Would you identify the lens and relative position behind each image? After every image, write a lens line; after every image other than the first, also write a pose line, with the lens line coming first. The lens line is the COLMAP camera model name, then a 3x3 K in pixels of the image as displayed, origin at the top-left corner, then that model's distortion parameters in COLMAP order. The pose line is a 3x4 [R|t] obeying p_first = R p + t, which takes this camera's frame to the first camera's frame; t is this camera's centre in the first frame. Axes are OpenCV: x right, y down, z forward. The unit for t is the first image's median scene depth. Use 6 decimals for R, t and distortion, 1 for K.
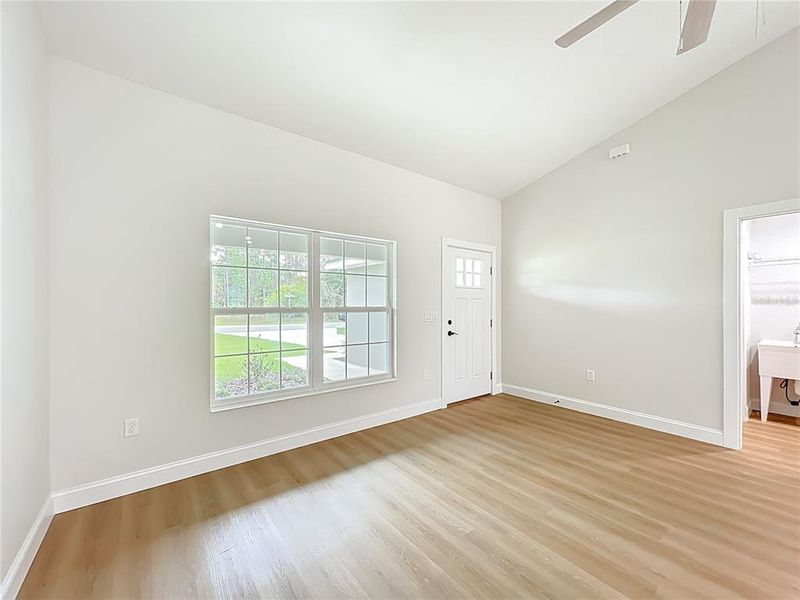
lens RADIAL K [[324.3, 0, 399.0], [0, 324.3, 301.6], [0, 0, 1]] dist [-0.000328, -0.000041]
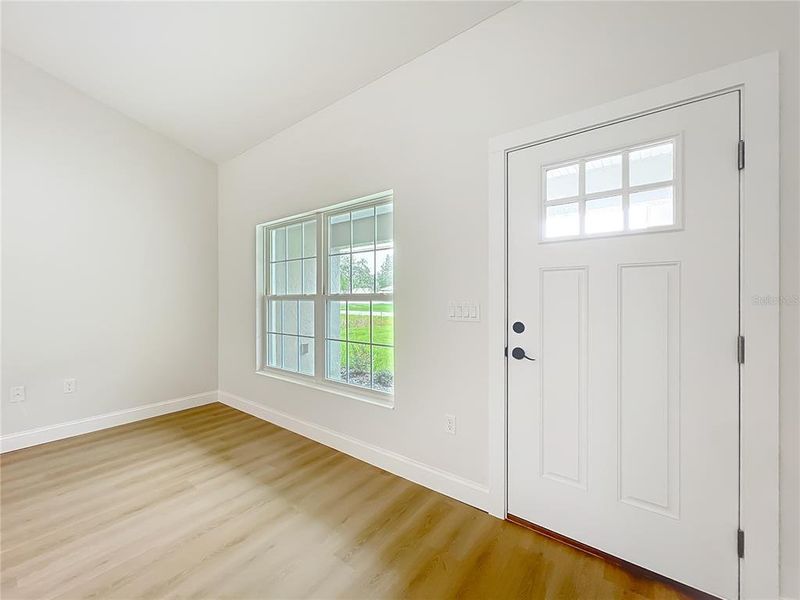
lens RADIAL K [[326.7, 0, 401.9], [0, 326.7, 296.4], [0, 0, 1]] dist [0.001637, 0.000267]
pose [[0.267844, 0.000581, -0.963462, 0.718451], [0.016779, 0.999845, 0.005268, 0.023083], [0.963316, -0.017577, 0.267793, 0.998941]]
